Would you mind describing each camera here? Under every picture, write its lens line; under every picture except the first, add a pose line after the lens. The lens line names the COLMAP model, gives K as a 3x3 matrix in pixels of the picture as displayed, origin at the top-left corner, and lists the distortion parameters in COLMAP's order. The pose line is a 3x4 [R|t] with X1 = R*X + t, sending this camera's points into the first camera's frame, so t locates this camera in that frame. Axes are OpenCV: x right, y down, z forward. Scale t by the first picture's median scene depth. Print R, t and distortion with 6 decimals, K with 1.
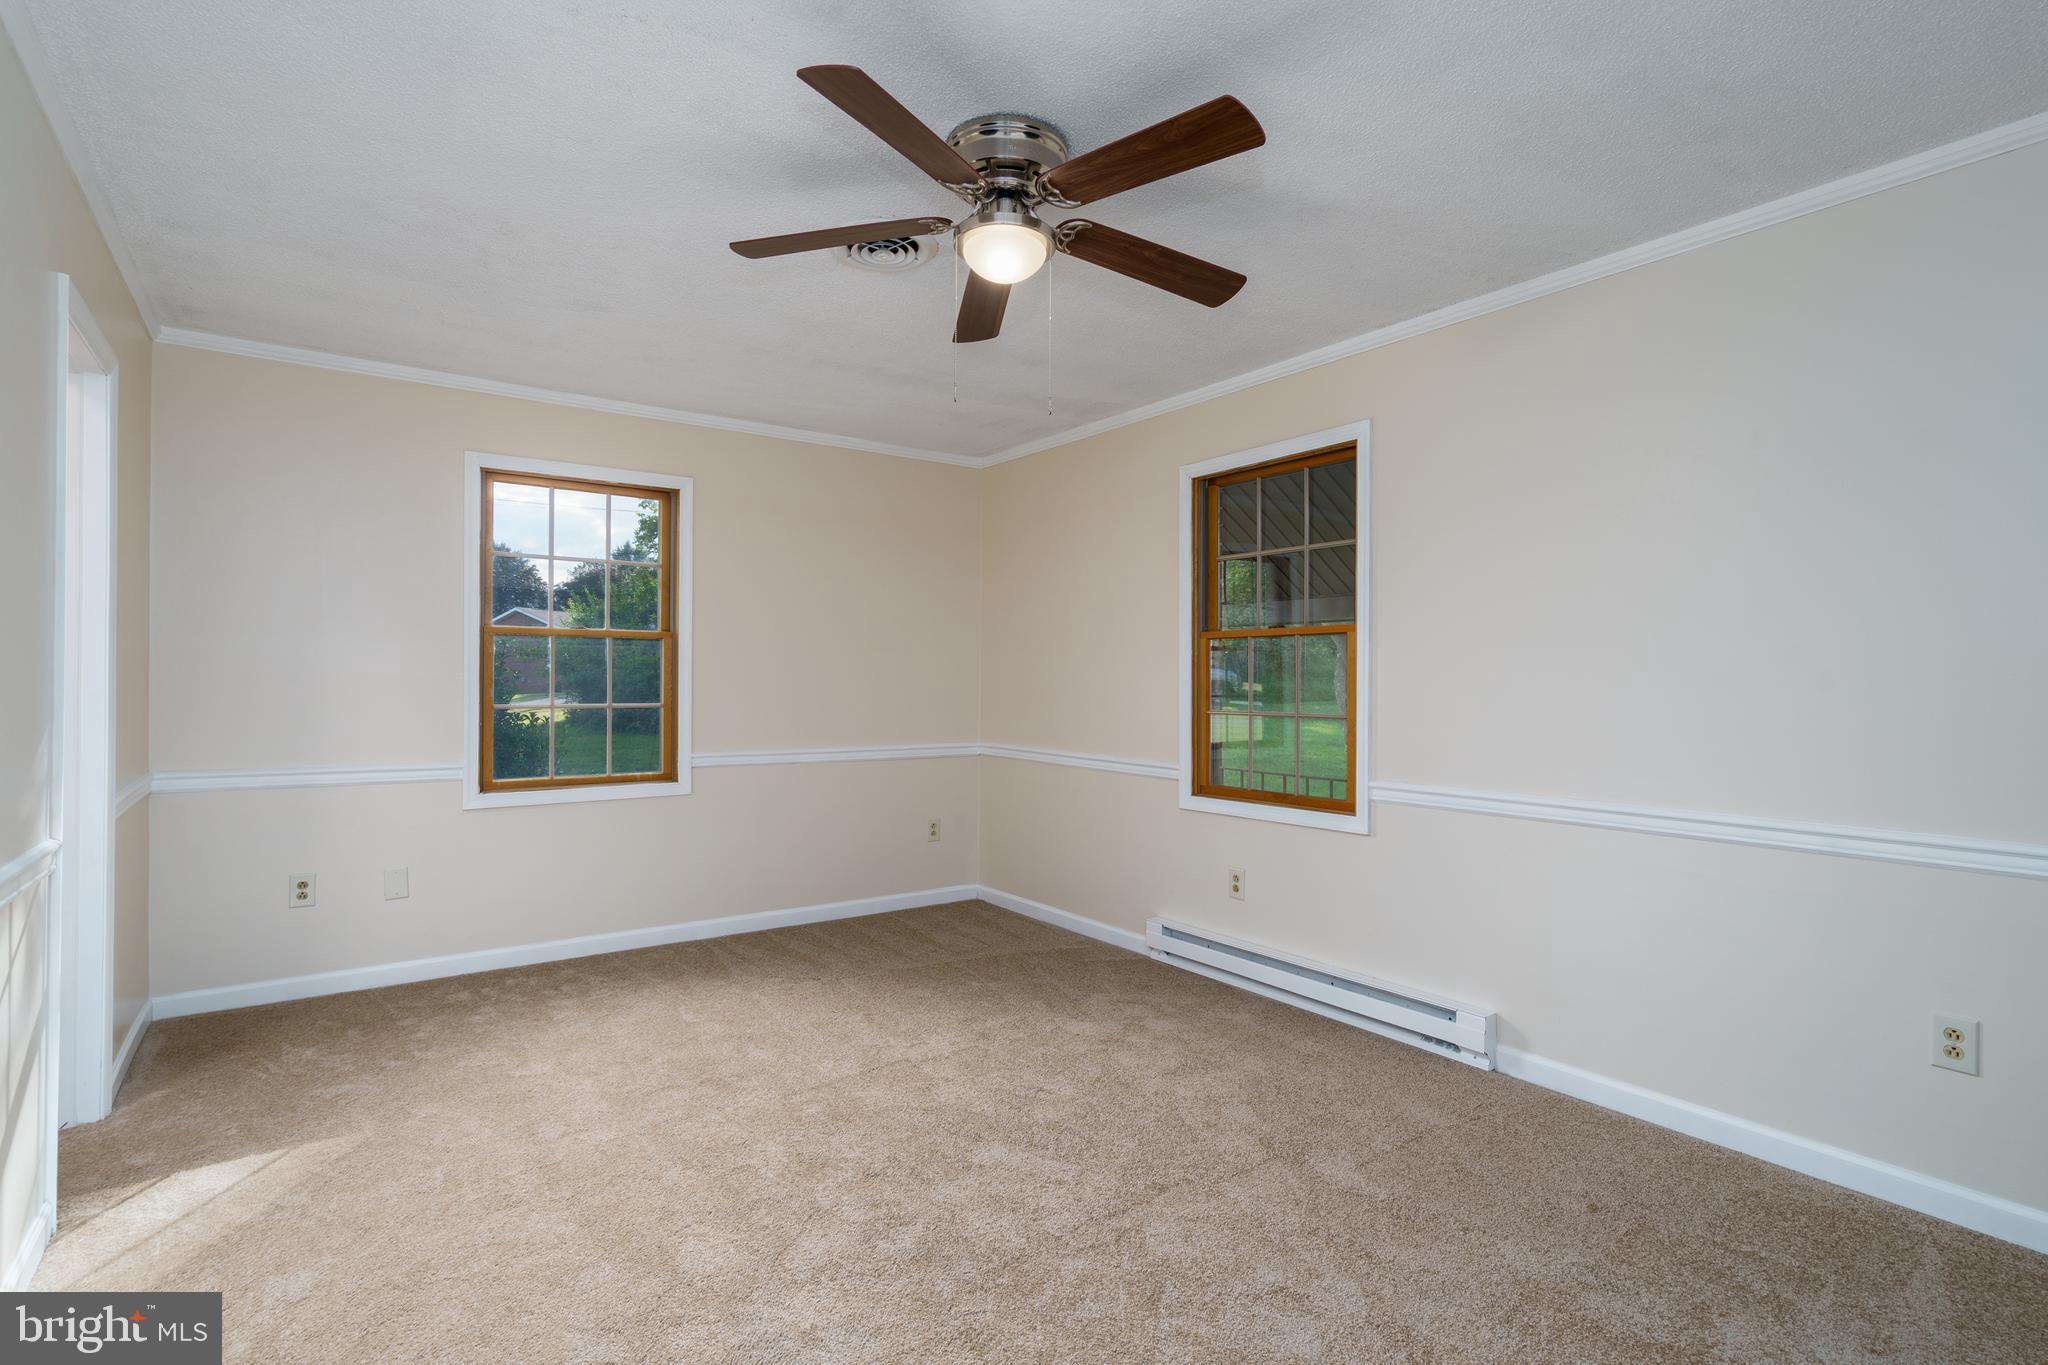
lens RADIAL K [[996.1, 0, 1049.6], [0, 996.1, 680.5], [0, 0, 1]] dist [0.000337, -0.000261]
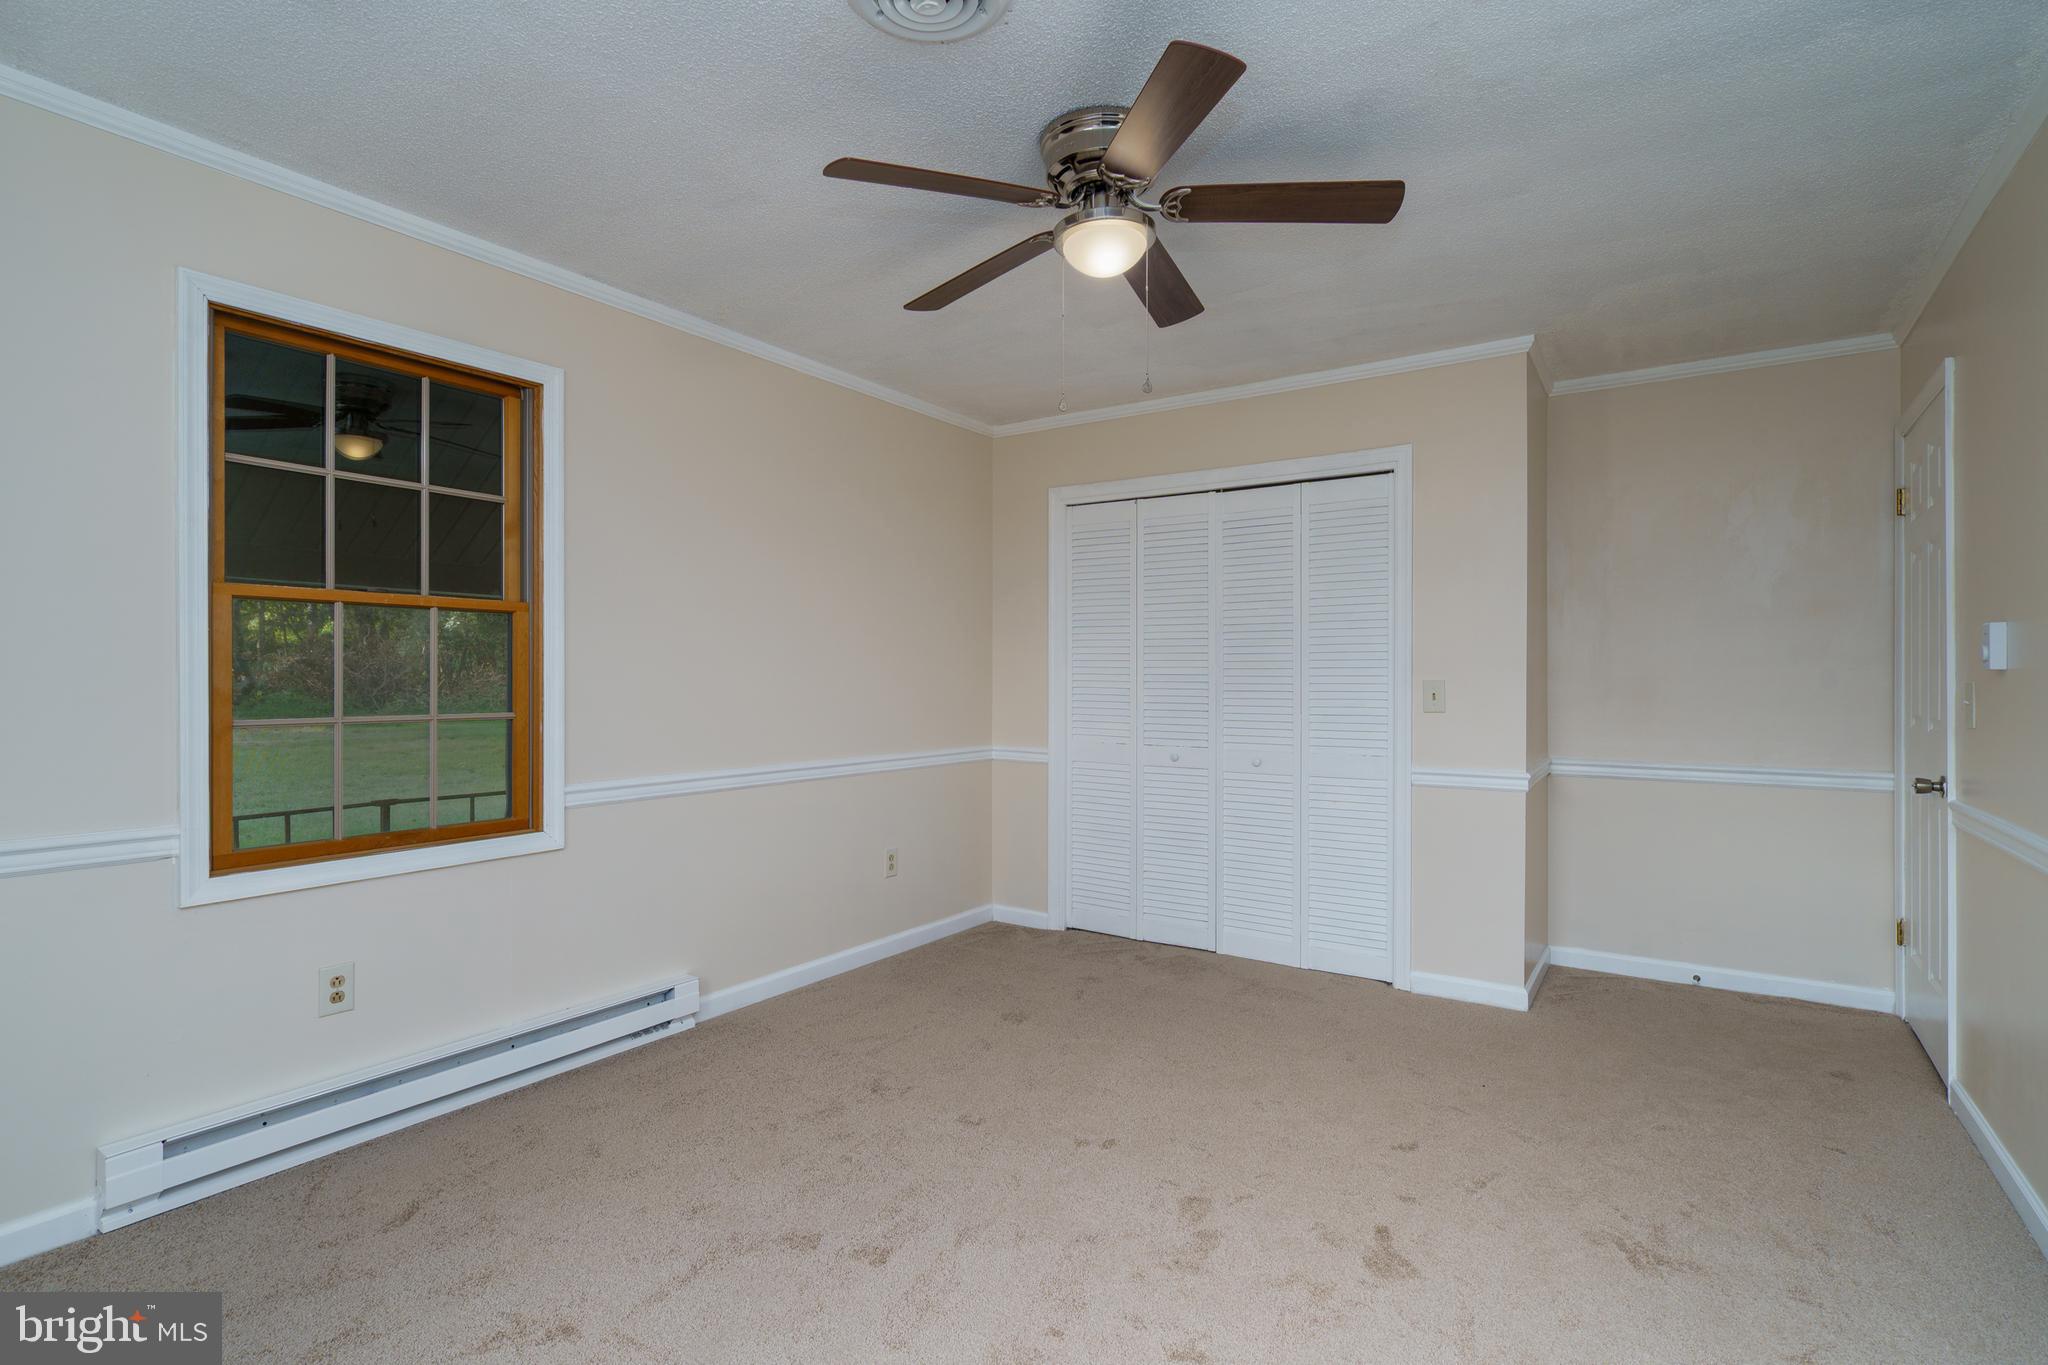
lens RADIAL K [[996.1, 0, 1049.6], [0, 996.1, 680.5], [0, 0, 1]] dist [0.000337, -0.000261]
pose [[-0.357912, -0.004128, 0.933746, -0.628362], [-0.001225, 0.999991, 0.003952, 0.005059], [-0.933755, 0.000271, -0.357914, 0.894012]]
